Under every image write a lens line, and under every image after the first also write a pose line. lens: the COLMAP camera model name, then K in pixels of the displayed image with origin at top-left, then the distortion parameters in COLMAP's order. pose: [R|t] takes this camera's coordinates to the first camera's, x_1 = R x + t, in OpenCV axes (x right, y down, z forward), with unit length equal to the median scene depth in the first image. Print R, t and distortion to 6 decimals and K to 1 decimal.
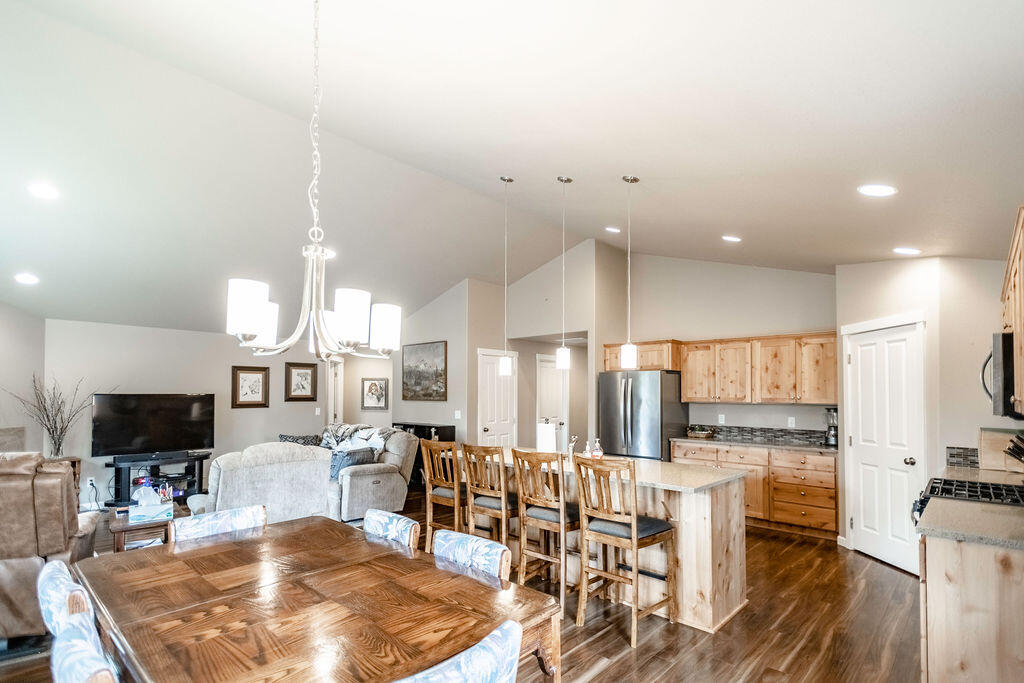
lens RADIAL K [[500.9, 0, 487.7], [0, 500.9, 386.0], [0, 0, 1]] dist [0.007826, 0.000463]
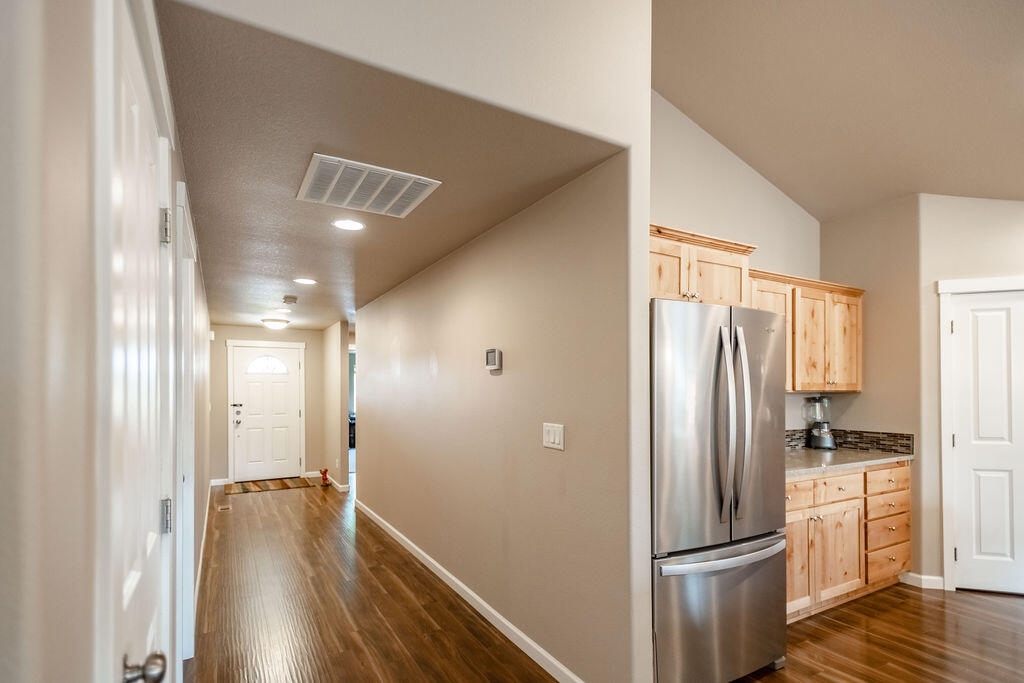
lens RADIAL K [[500.9, 0, 501.2], [0, 500.9, 385.1], [0, 0, 1]] dist [0.007826, 0.000463]
pose [[0.259900, 0.002498, 0.965632, -0.125006], [-0.015542, 0.999878, 0.001596, 0.032337], [-0.965510, -0.015423, 0.259907, 1.225246]]
